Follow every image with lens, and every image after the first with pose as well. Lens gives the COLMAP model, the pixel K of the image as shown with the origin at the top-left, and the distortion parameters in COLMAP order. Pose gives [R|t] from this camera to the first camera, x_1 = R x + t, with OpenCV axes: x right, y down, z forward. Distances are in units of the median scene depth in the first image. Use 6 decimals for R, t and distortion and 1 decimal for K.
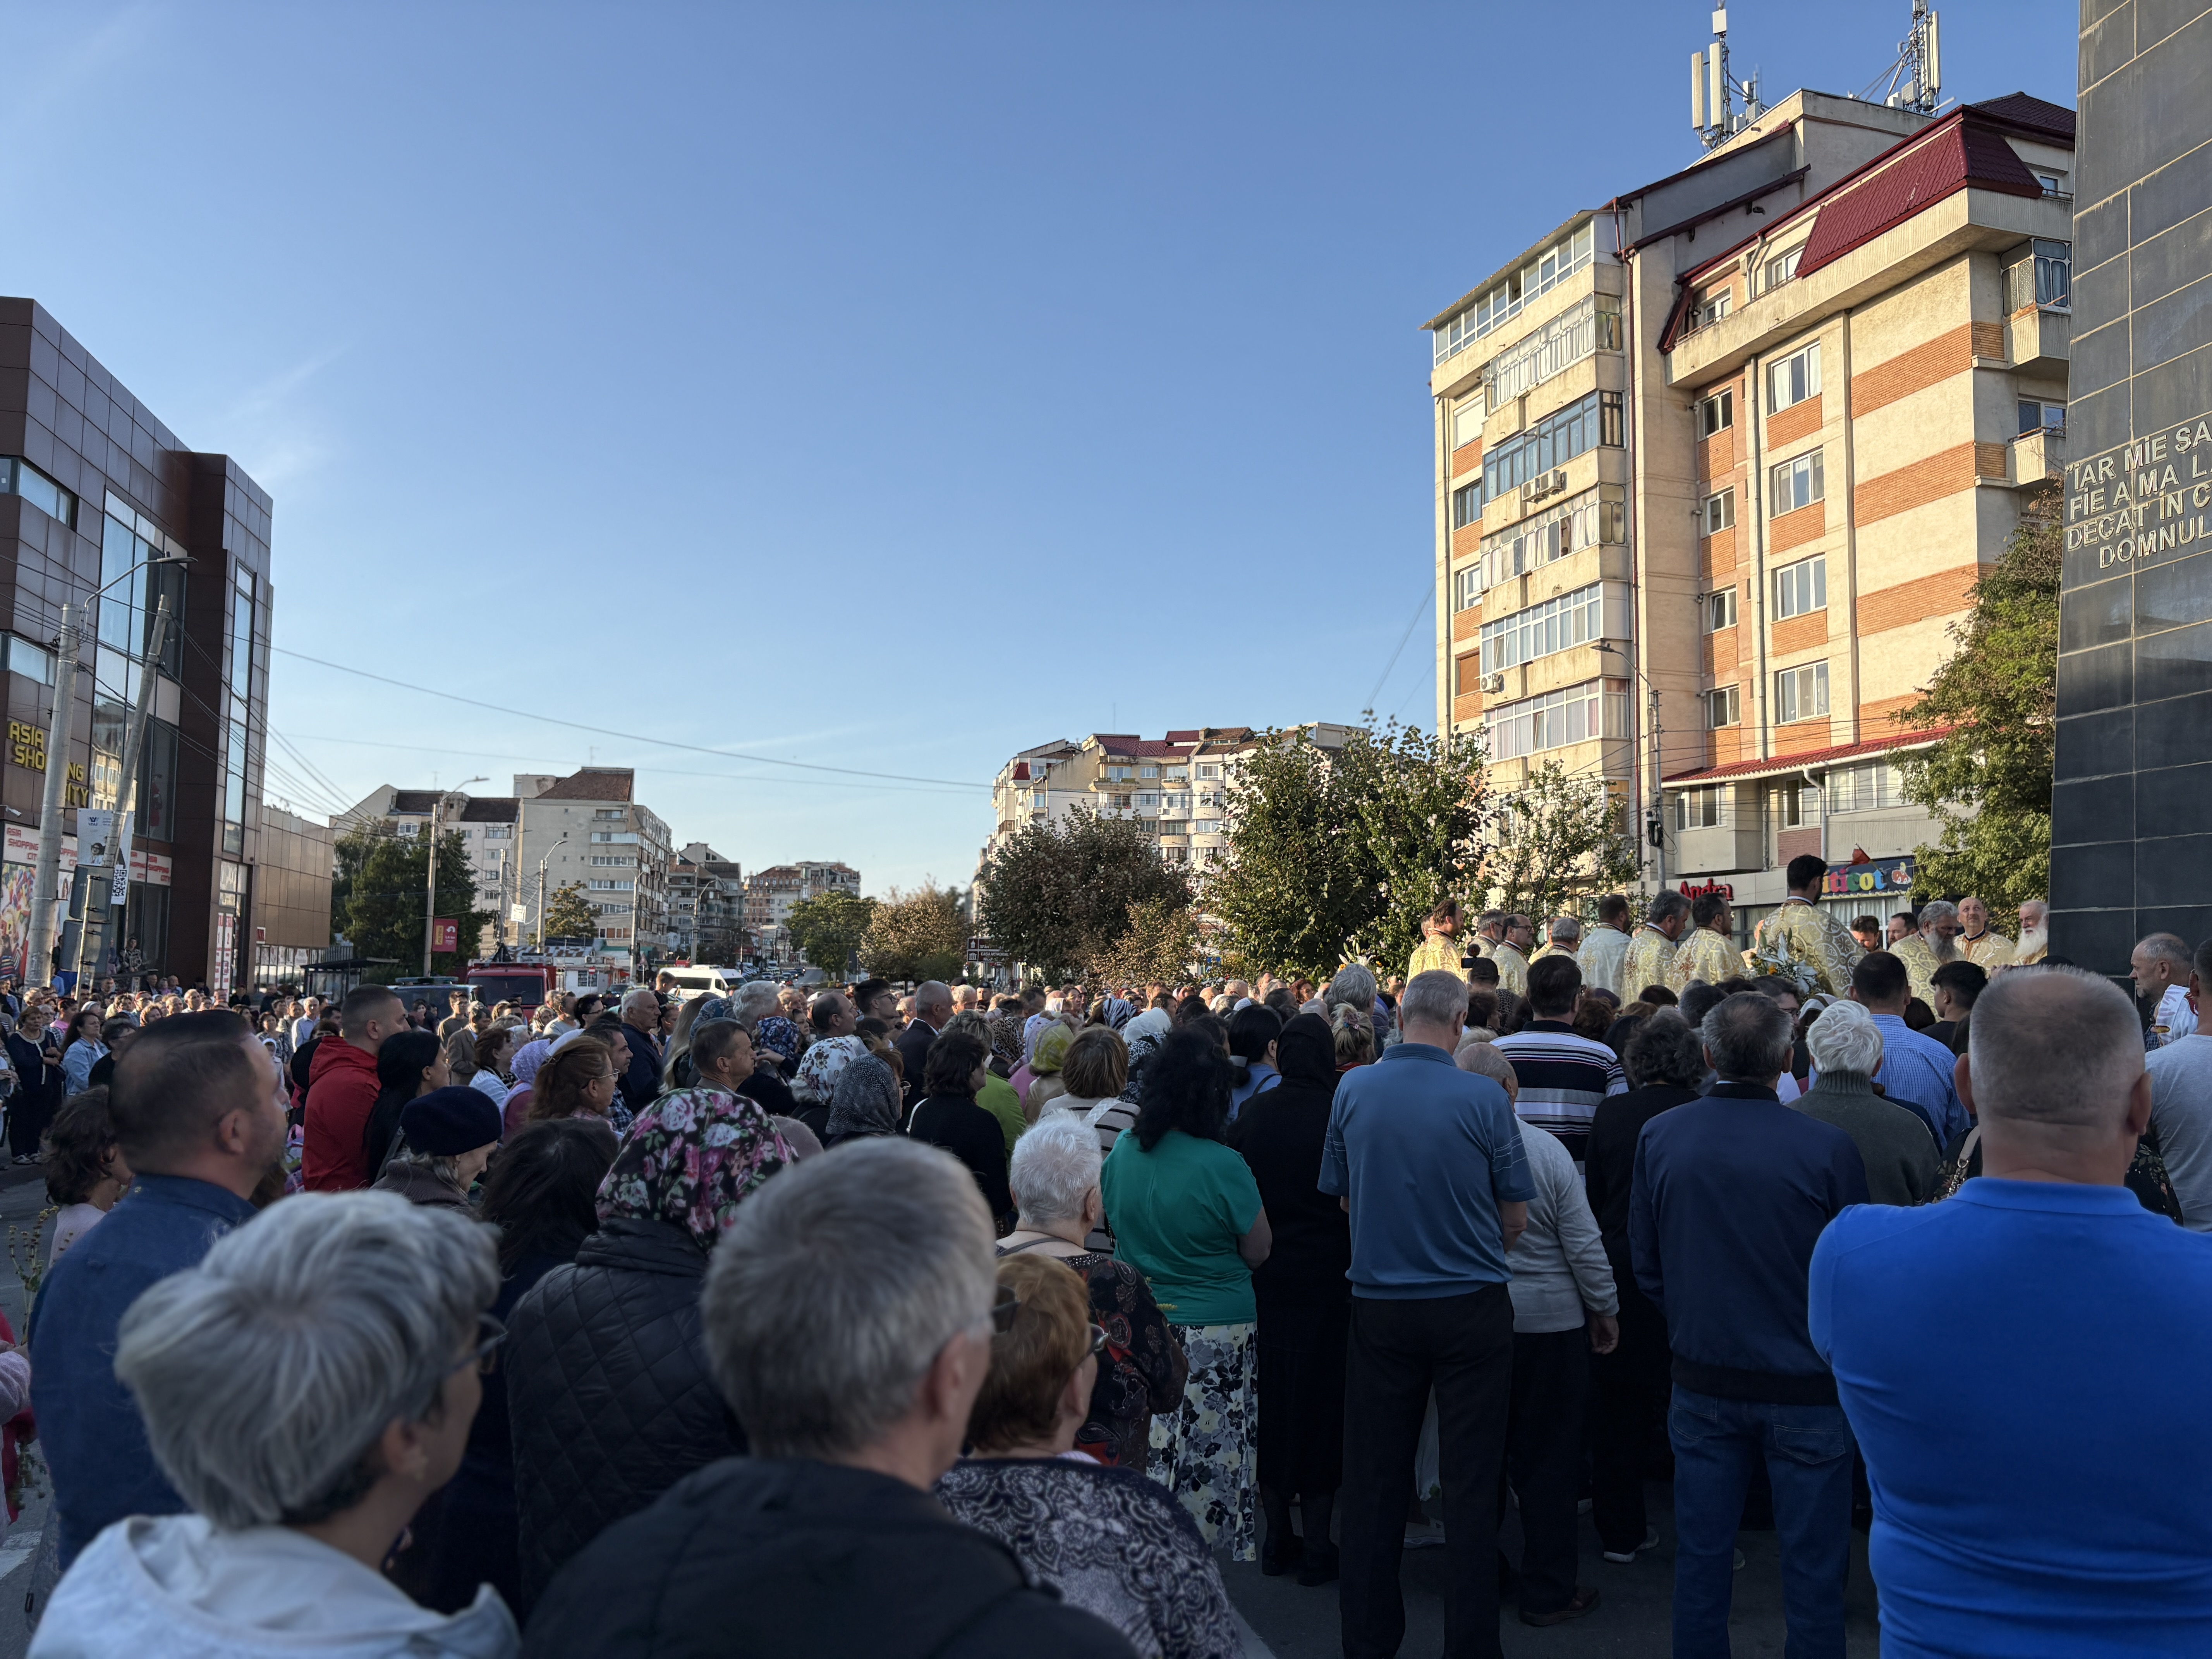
lens RADIAL K [[1663.8, 0, 1122.1], [0, 1663.8, 838.8], [0, 0, 1]] dist [0.053205, -0.053526]
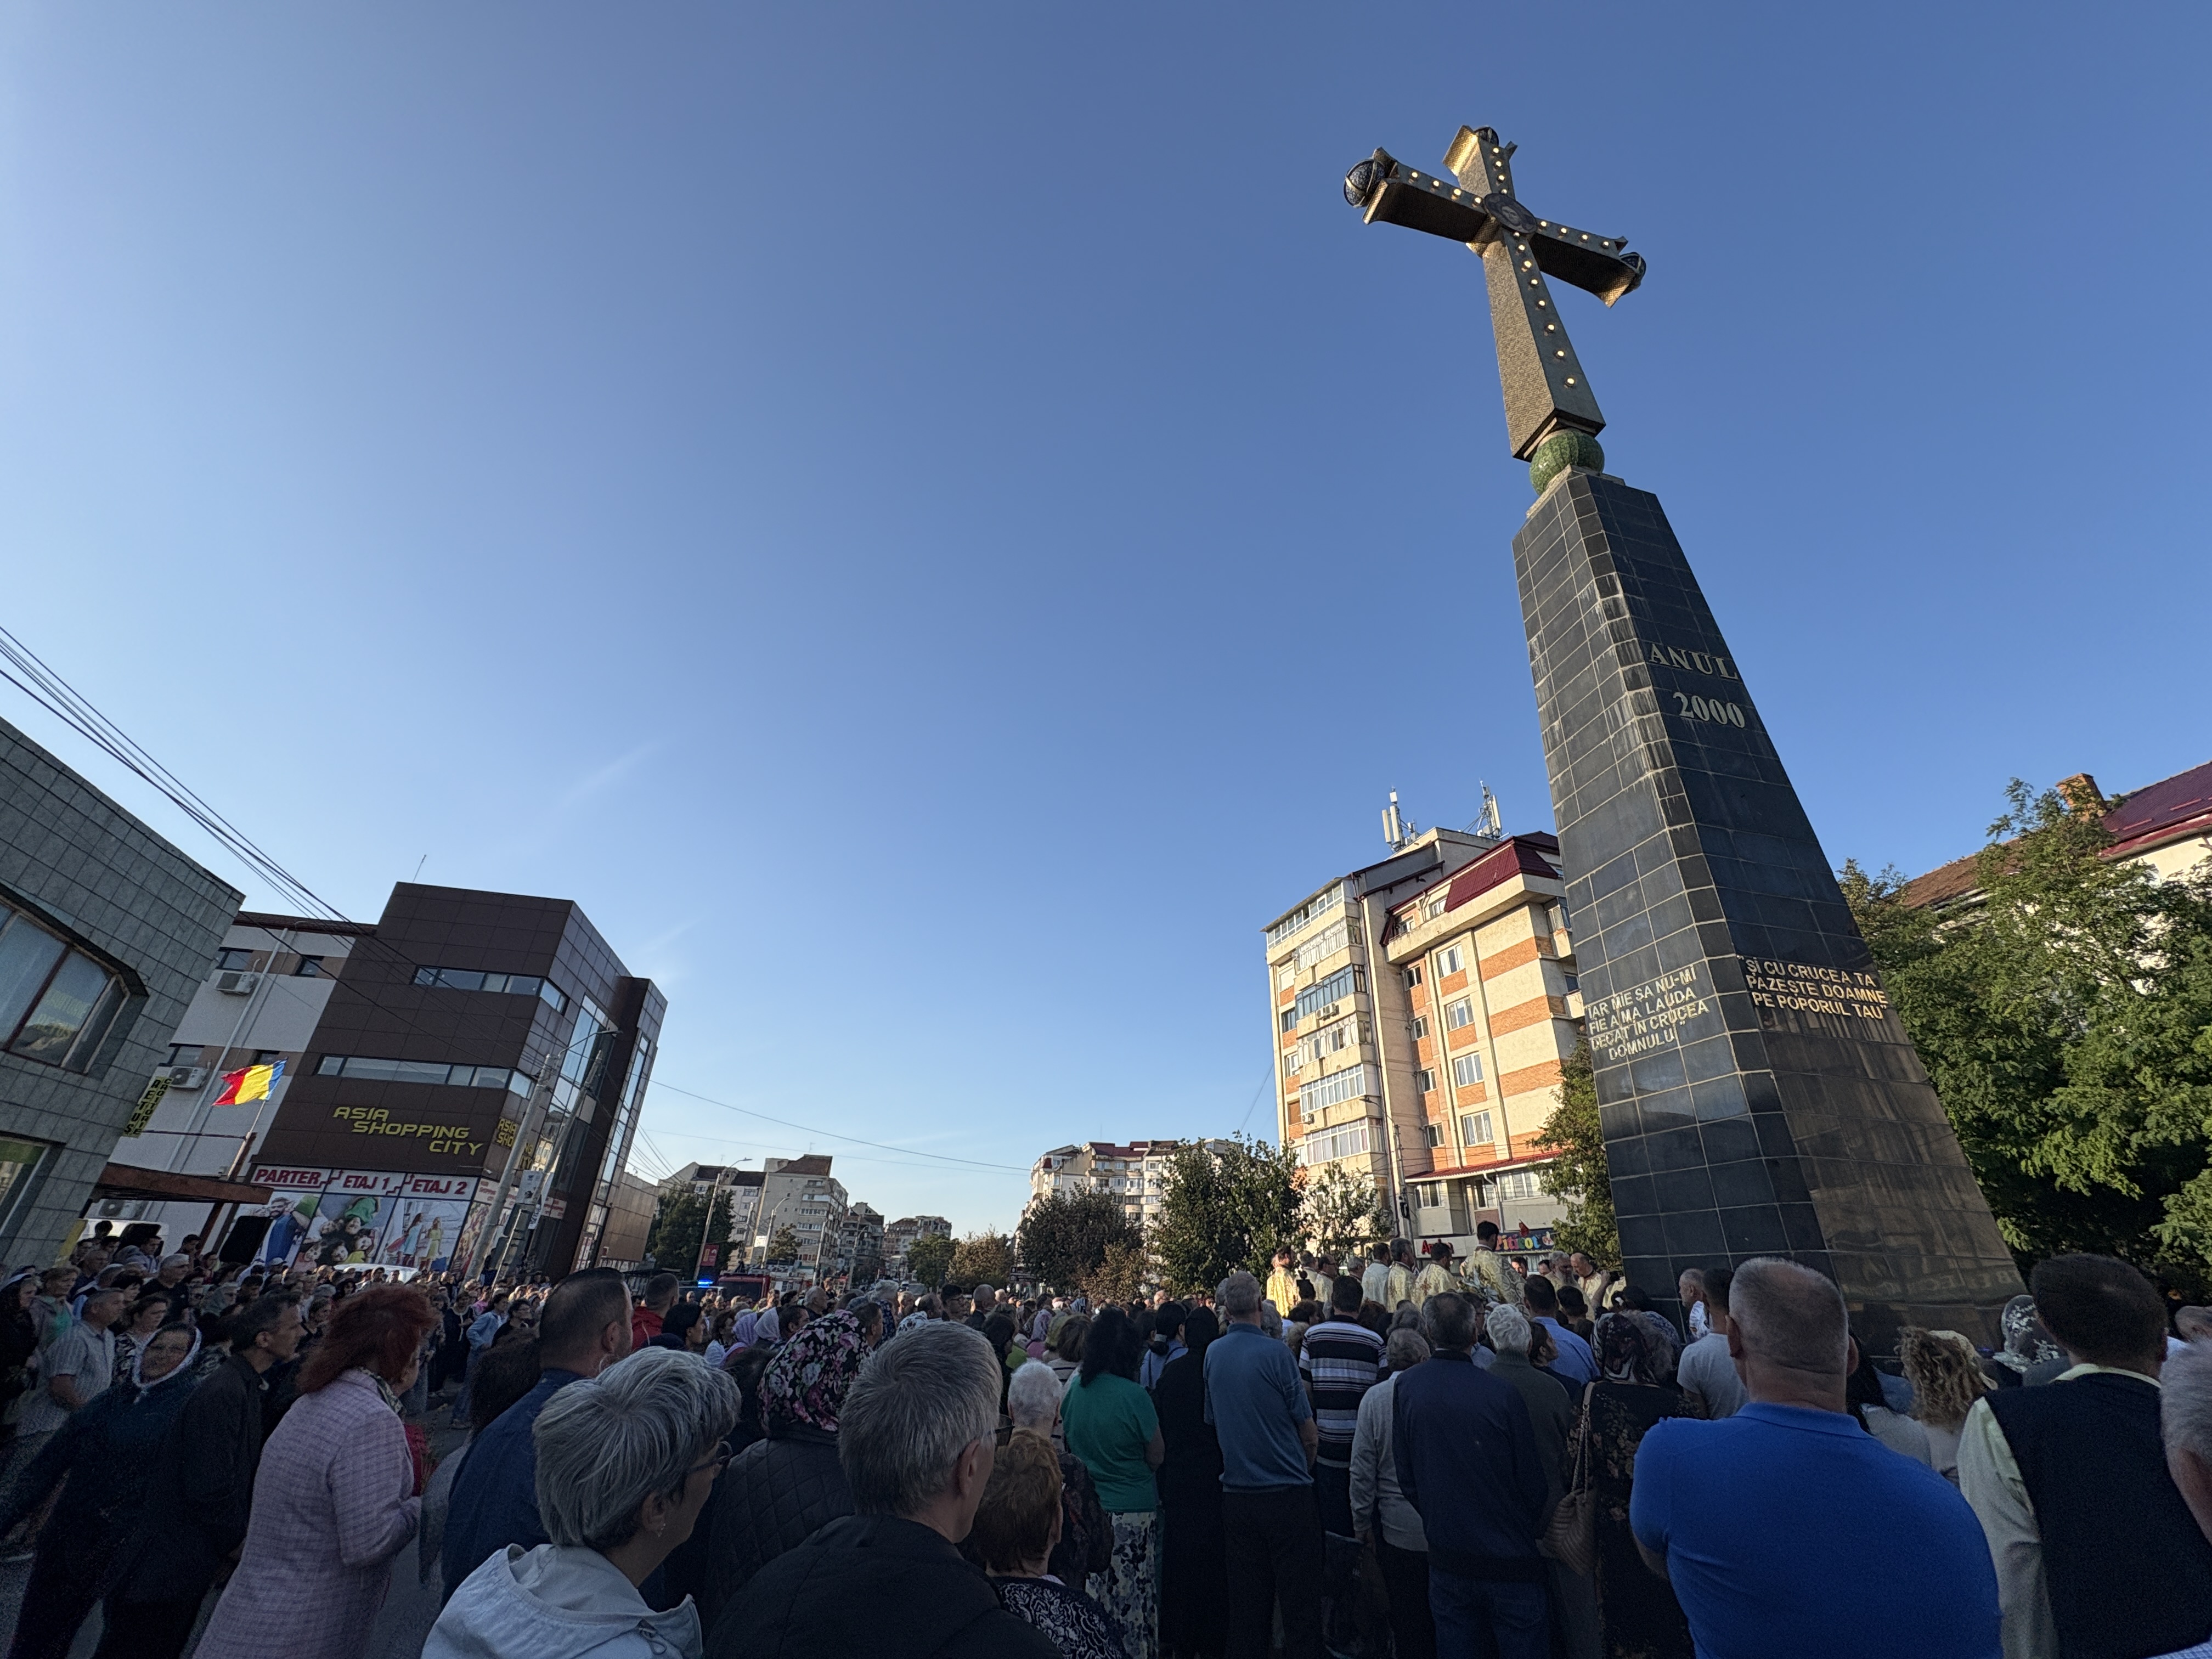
lens RADIAL K [[877.6, 0, 1105.8], [0, 877.6, 836.9], [0, 0, 1]] dist [0.000250, -0.001135]
pose [[0.999671, 0.024363, -0.008003, 0.000984], [-0.025559, 0.921265, -0.388095, 0.001526], [-0.002082, 0.388172, 0.921584, -0.003693]]
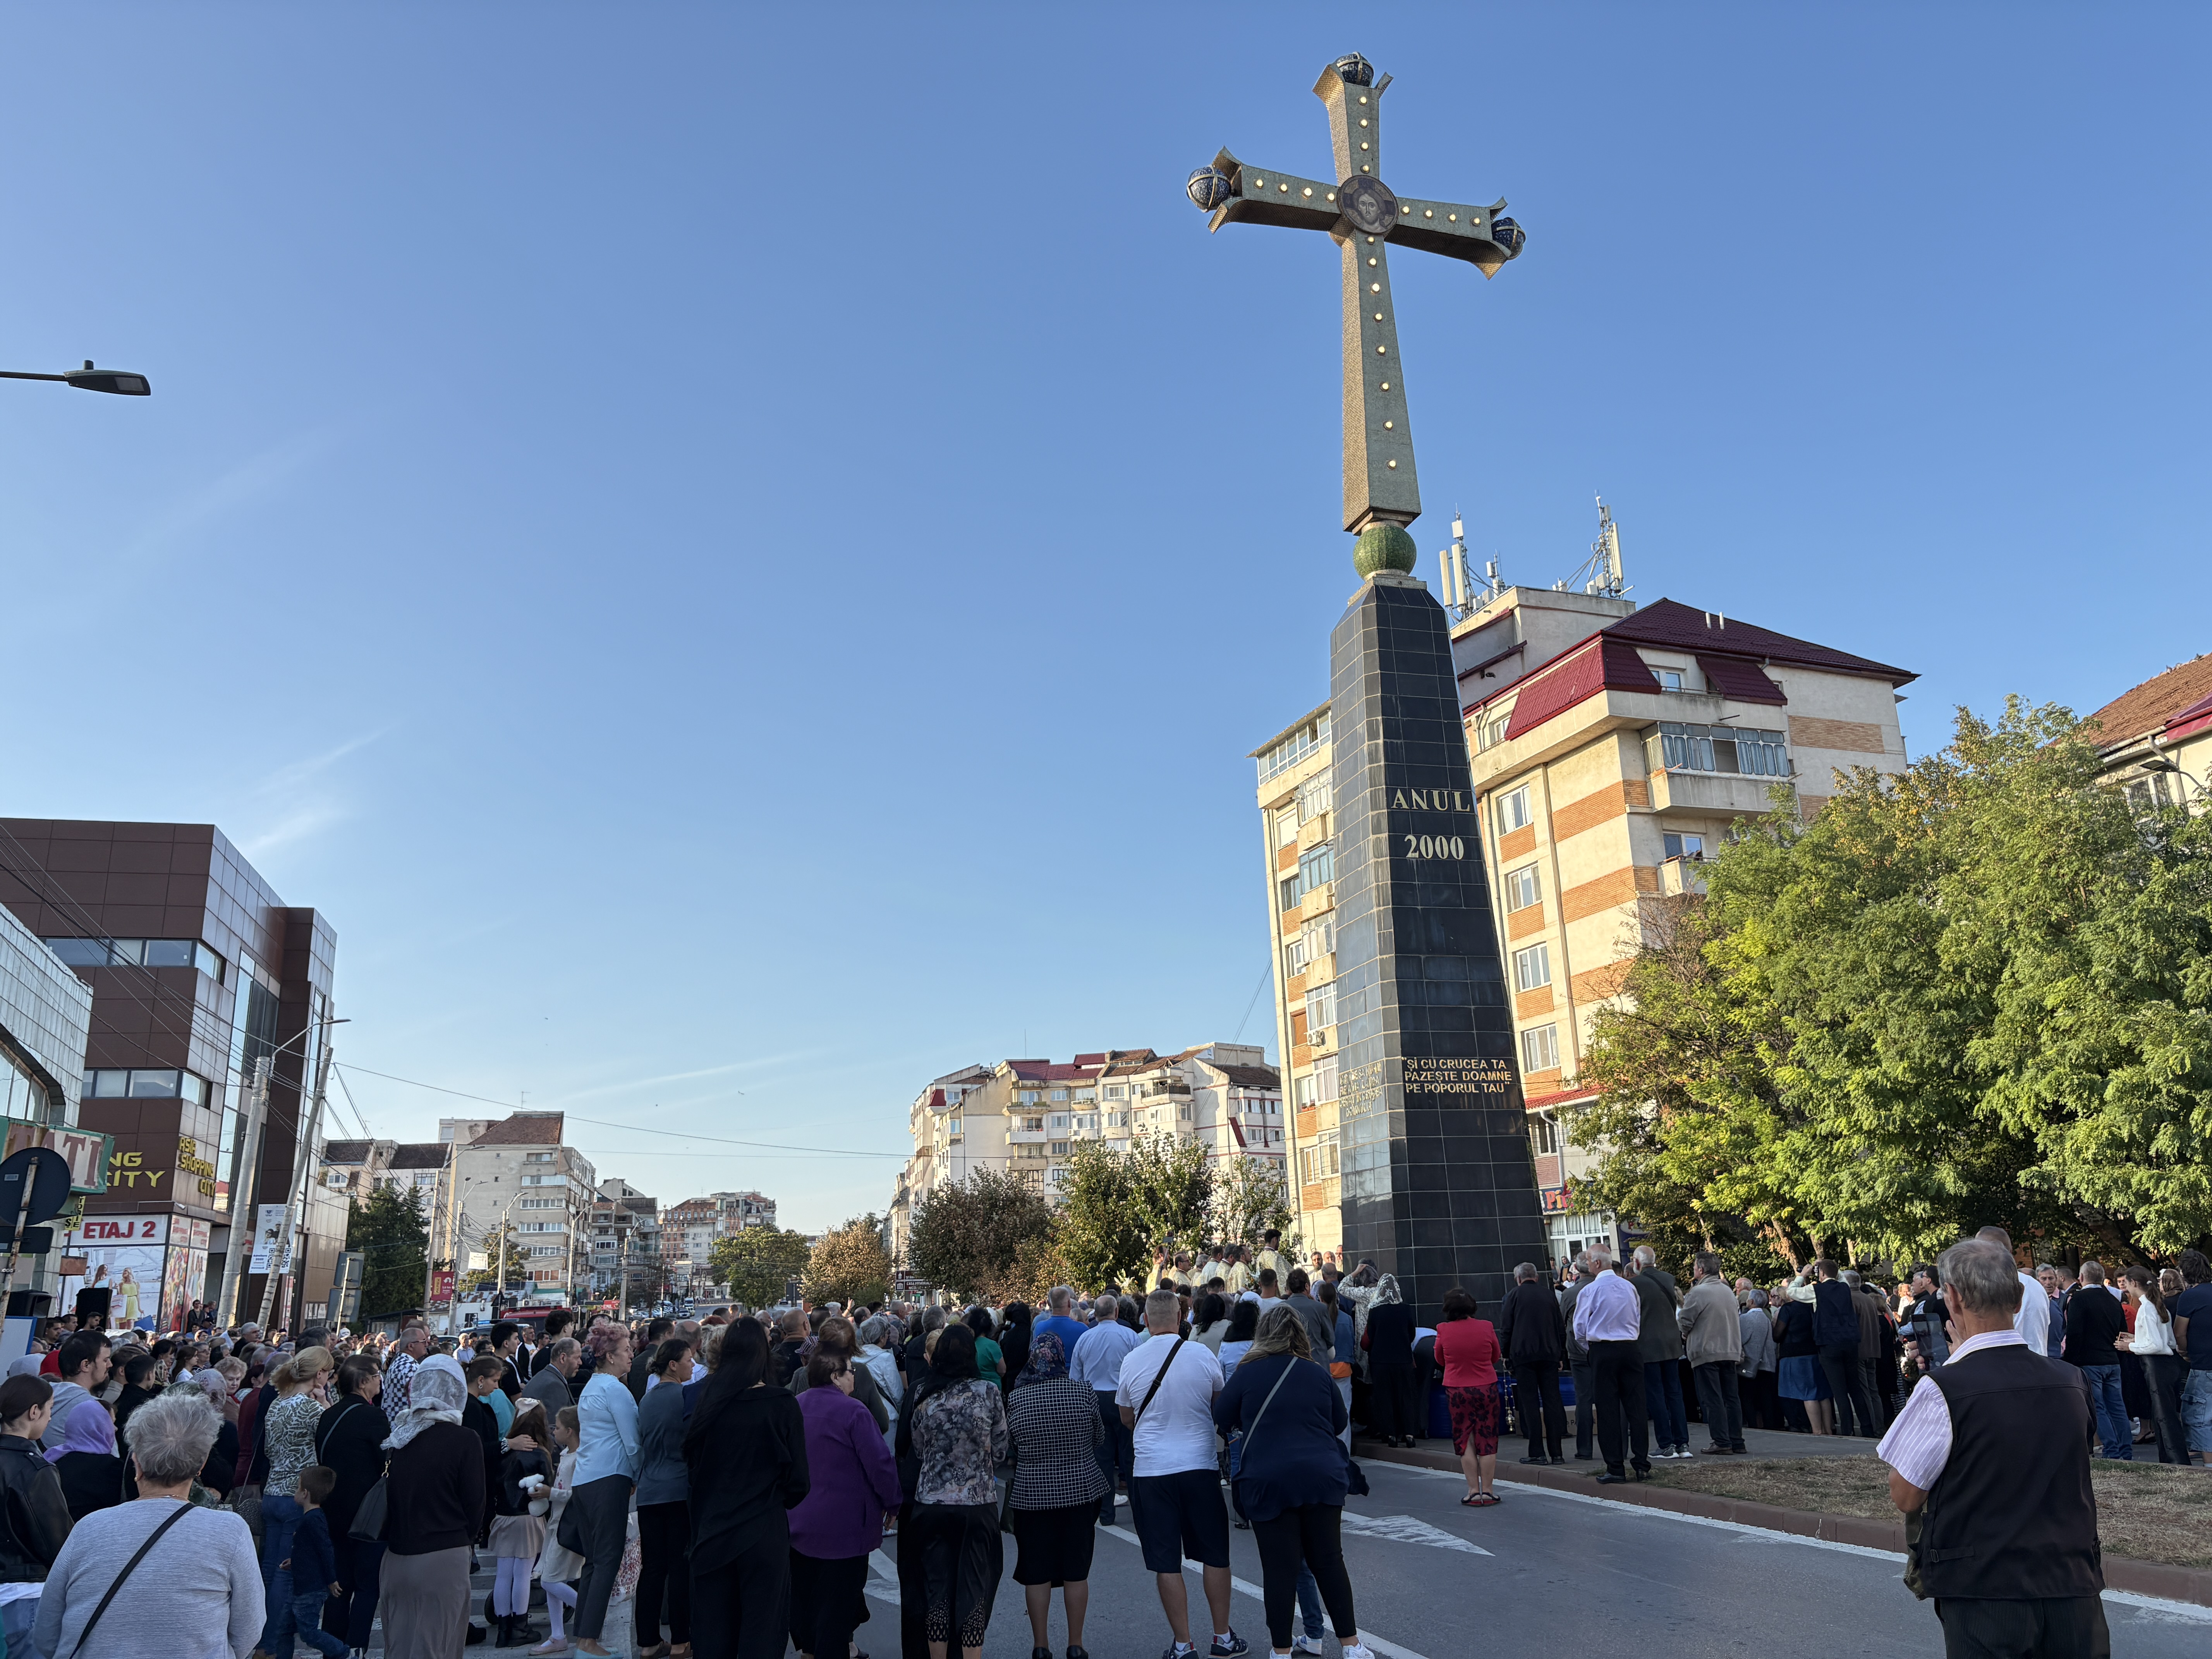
lens RADIAL K [[1663.8, 0, 1097.0], [0, 1663.8, 839.6], [0, 0, 1]] dist [0.053205, -0.053526]
pose [[0.998782, -0.030541, 0.038747, 0.017820], [0.037142, 0.982399, -0.183063, -0.021071], [-0.032475, 0.184279, 0.982337, -0.276774]]
